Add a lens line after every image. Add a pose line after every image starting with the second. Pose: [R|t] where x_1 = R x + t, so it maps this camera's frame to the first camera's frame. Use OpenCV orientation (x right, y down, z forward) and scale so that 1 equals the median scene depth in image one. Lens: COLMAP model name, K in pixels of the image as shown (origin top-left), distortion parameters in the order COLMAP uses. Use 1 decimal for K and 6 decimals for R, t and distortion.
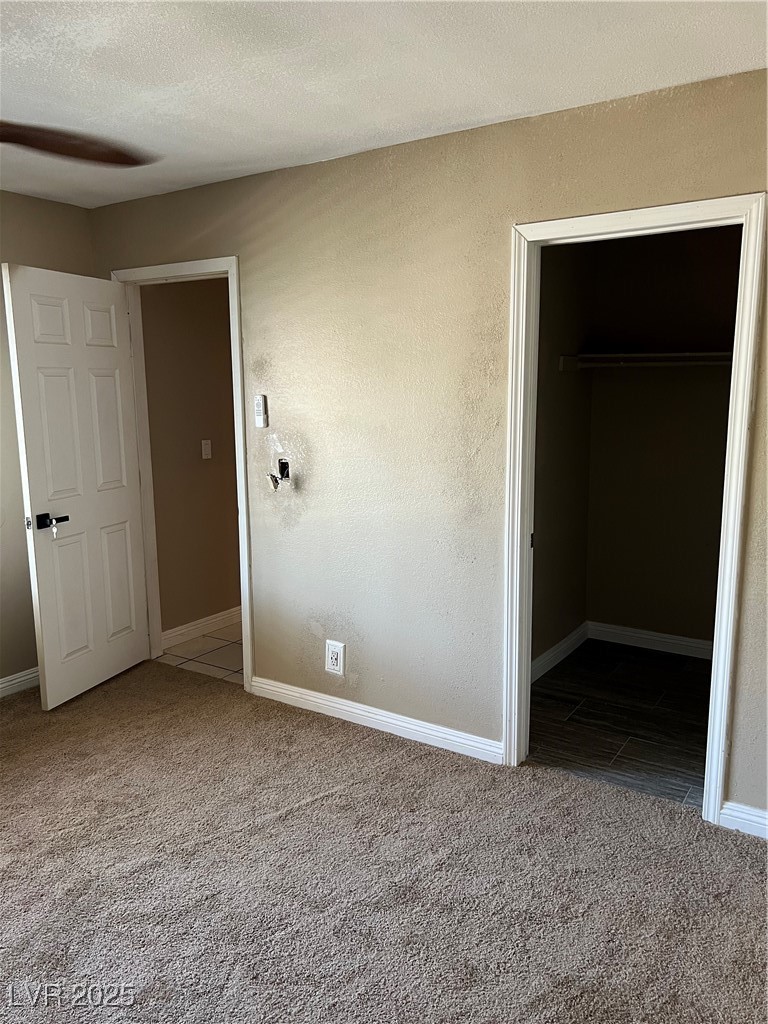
lens RADIAL K [[794.4, 0, 381.8], [0, 794.4, 512.9], [0, 0, 1]] dist [0.036224, -0.035949]
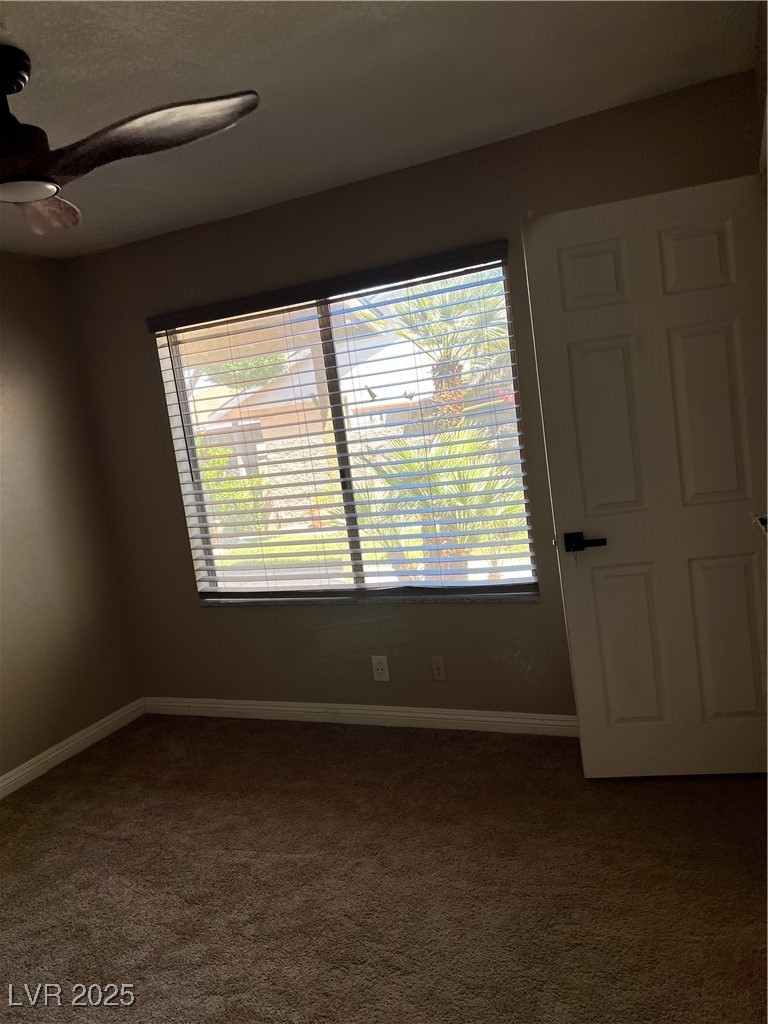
lens RADIAL K [[794.4, 0, 382.3], [0, 794.4, 511.6], [0, 0, 1]] dist [0.036224, -0.035949]
pose [[0.158554, 0.126780, -0.979177, 0.293289], [-0.028319, 0.991898, 0.123841, -0.106674], [0.986944, 0.008094, 0.160859, 0.675108]]
